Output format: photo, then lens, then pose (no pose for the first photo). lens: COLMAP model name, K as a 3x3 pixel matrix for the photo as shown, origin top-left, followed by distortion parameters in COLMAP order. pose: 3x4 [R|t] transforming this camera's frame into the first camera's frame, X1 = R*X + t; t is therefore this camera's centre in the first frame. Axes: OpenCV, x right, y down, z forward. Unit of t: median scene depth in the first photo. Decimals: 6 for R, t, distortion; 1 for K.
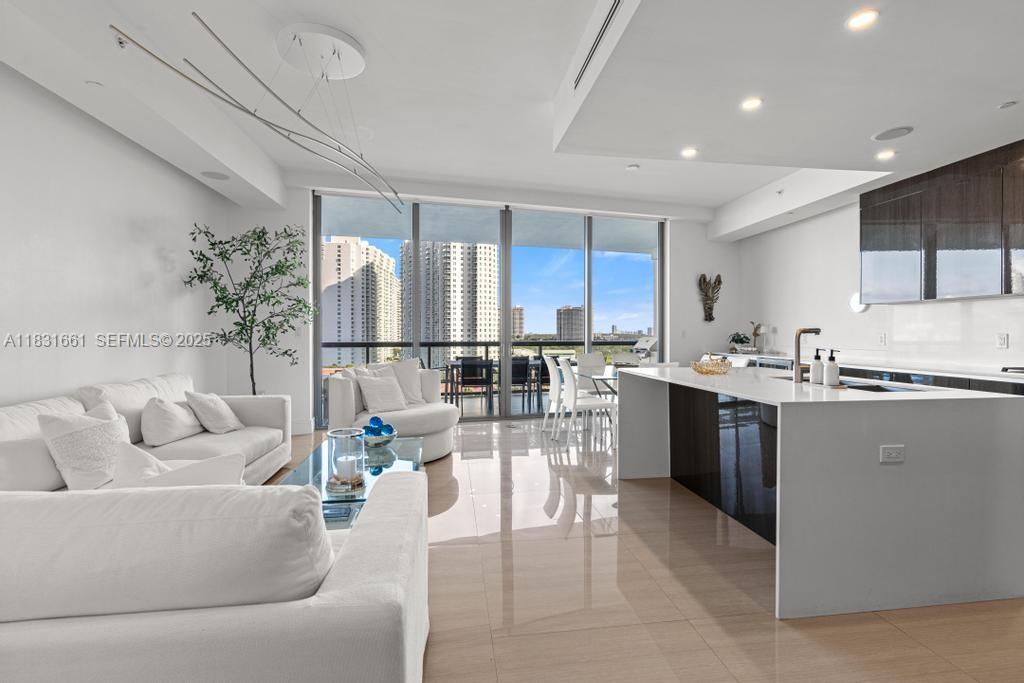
lens RADIAL K [[461.7, 0, 511.8], [0, 461.7, 333.4], [0, 0, 1]] dist [-0.000304, 0.000059]
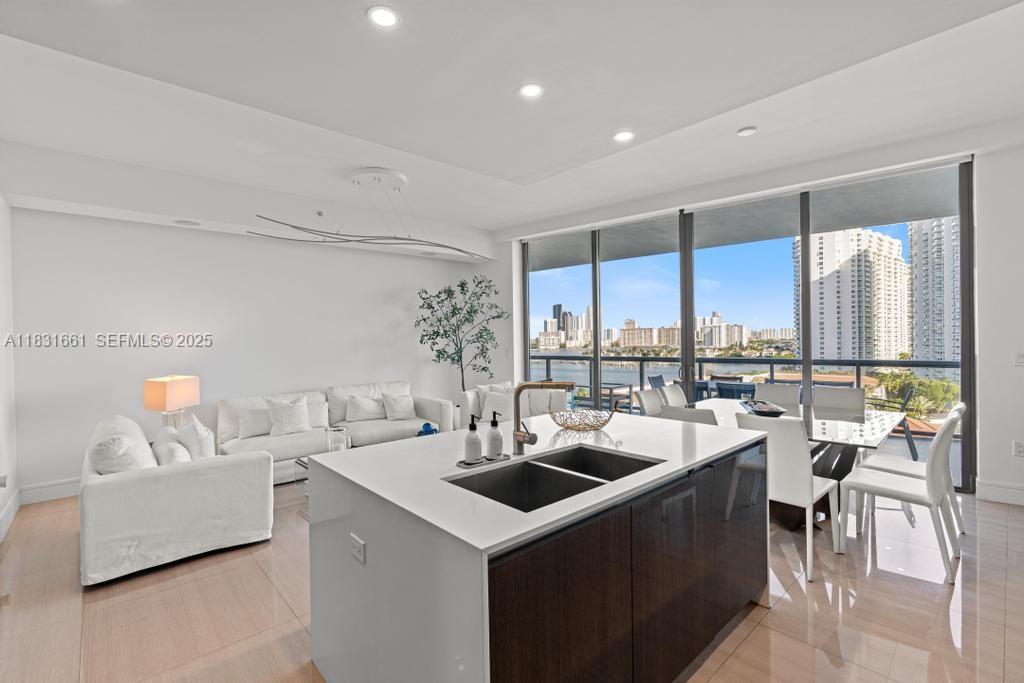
lens RADIAL K [[456.5, 0, 514.2], [0, 456.5, 341.7], [0, 0, 1]] dist [-0.001872, 0.001563]
pose [[0.570718, -0.005272, -0.821129, 0.470887], [0.015517, 0.999870, 0.004365, -0.030668], [0.821000, -0.015232, 0.570725, 0.217408]]
